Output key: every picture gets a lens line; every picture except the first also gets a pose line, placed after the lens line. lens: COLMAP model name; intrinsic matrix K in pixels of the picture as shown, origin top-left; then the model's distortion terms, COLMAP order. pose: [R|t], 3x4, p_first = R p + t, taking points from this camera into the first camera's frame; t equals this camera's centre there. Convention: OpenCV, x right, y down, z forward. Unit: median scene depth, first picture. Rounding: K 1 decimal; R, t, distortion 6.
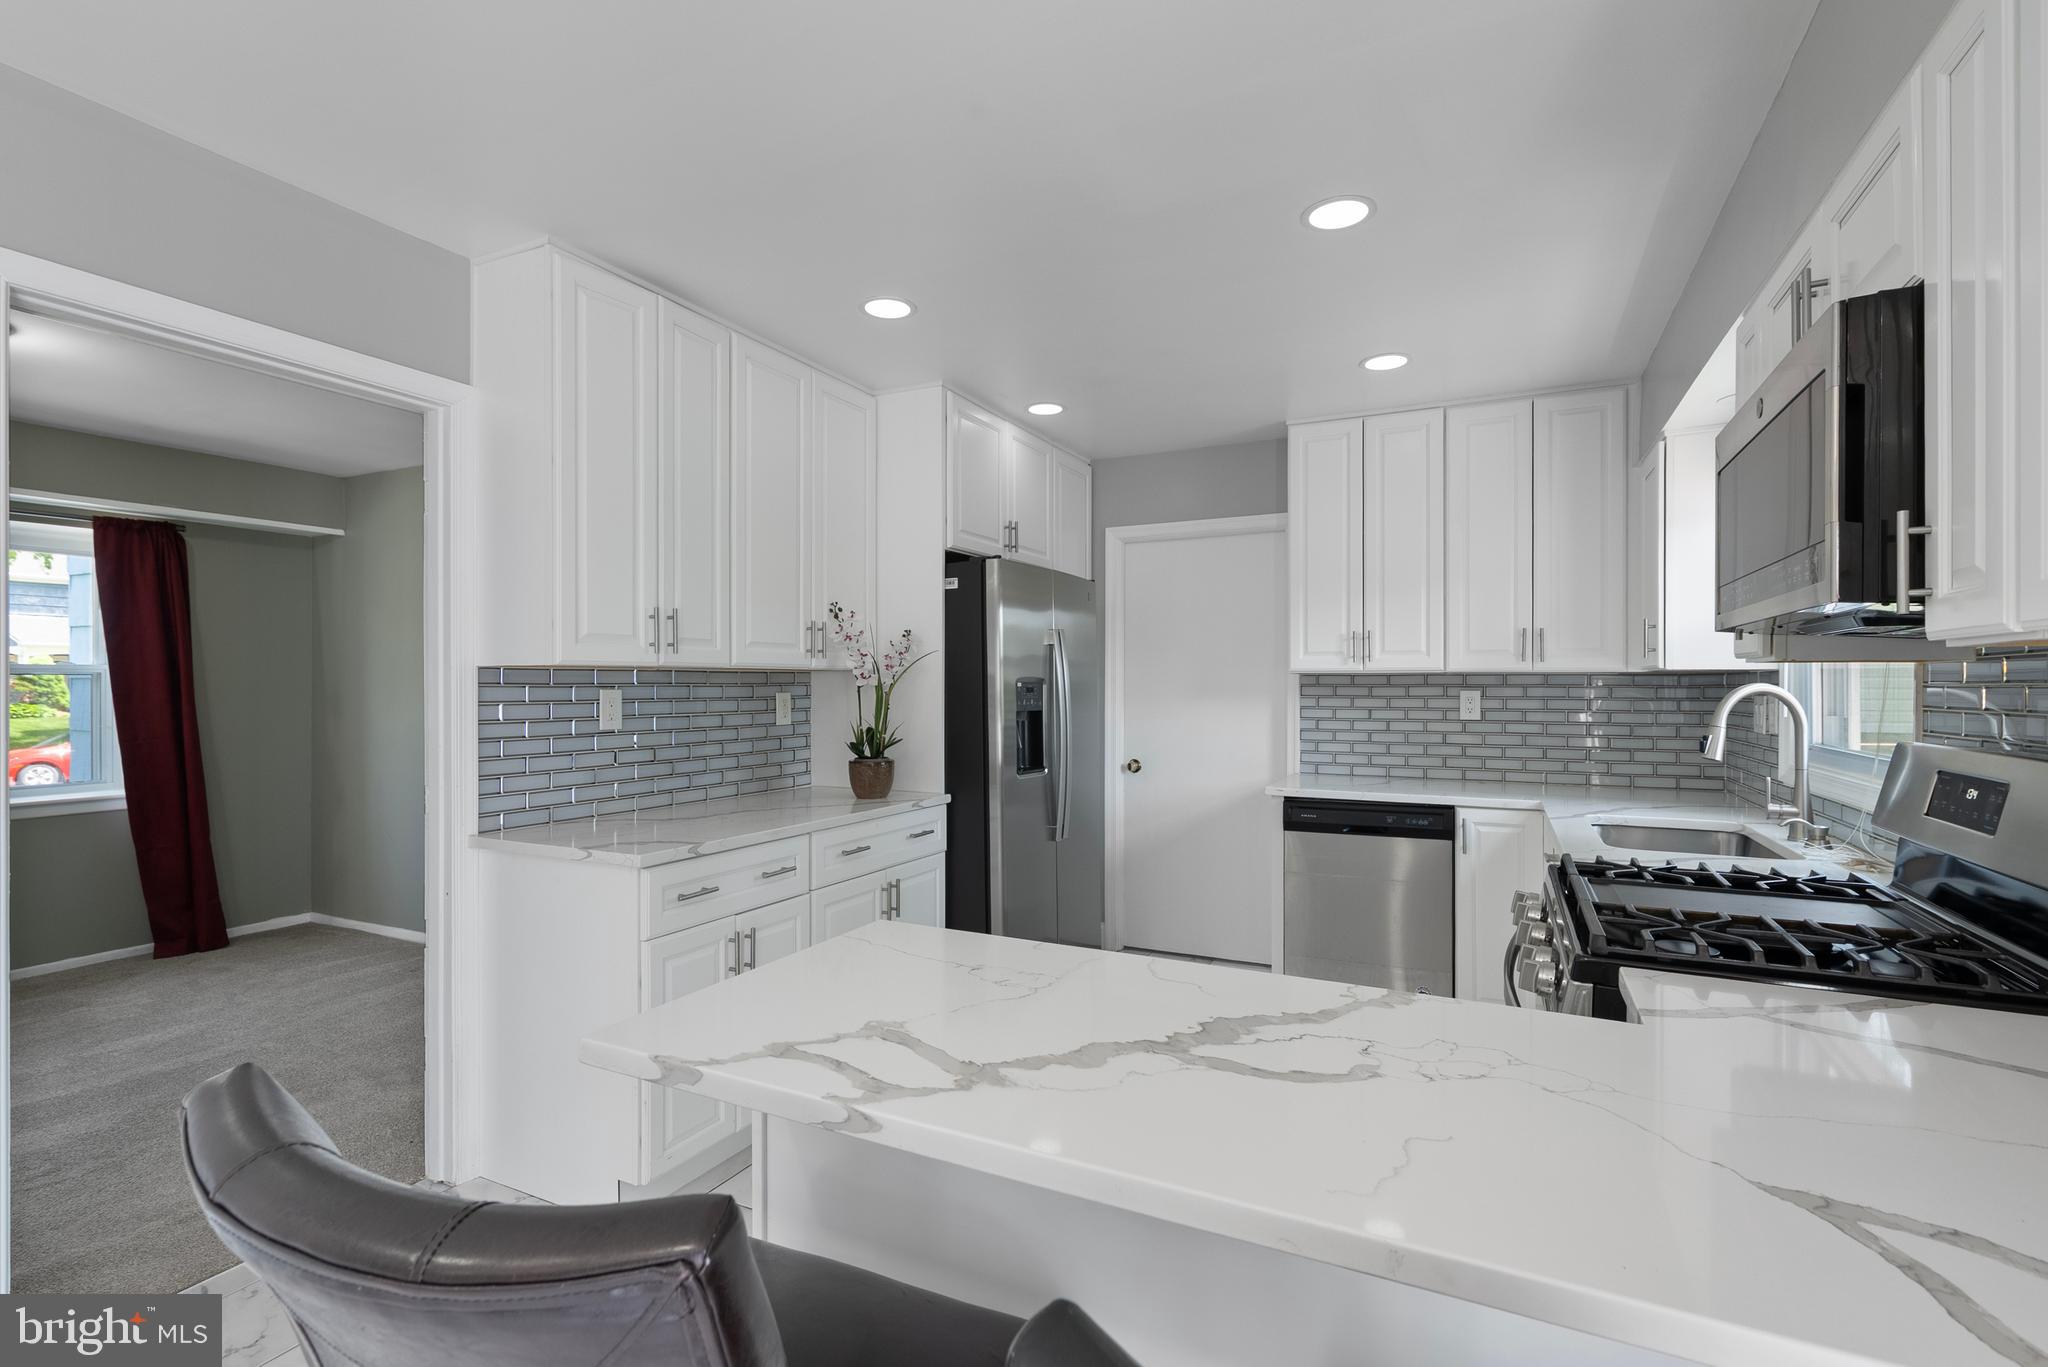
lens RADIAL K [[941.1, 0, 1024.0], [0, 941.1, 683.5], [0, 0, 1]] dist [-0.003678, -0.000390]
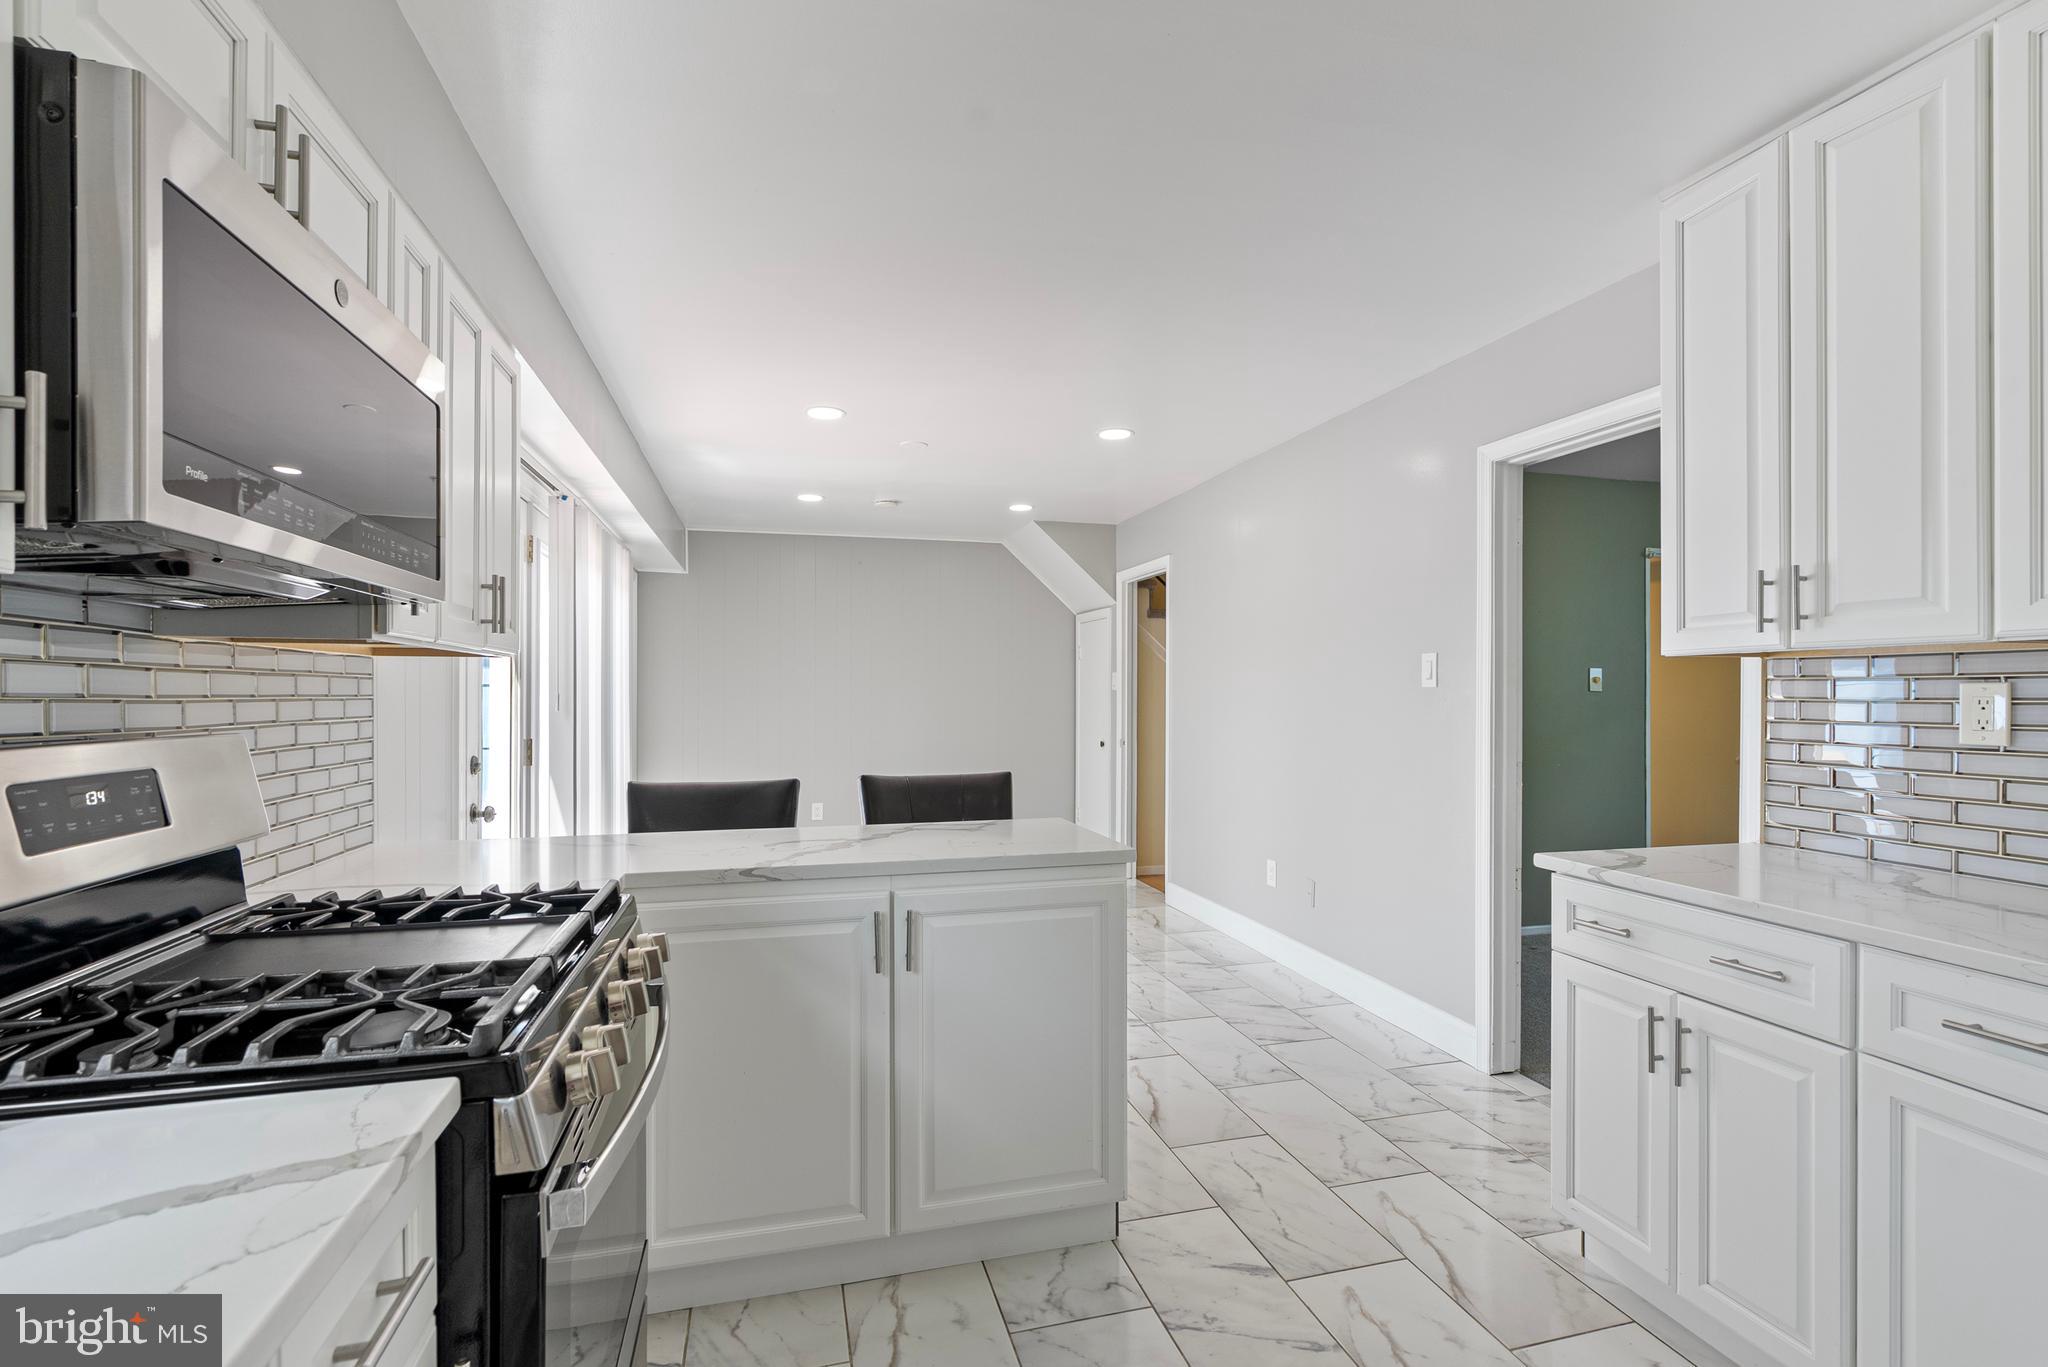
lens RADIAL K [[933.2, 0, 1038.5], [0, 933.2, 691.9], [0, 0, 1]] dist [-0.000045, 0.000303]
pose [[-0.741232, -0.002188, -0.671246, 0.385429], [-0.000390, 0.999996, -0.002828, 0.012044], [0.671249, -0.001834, -0.741230, 0.859575]]
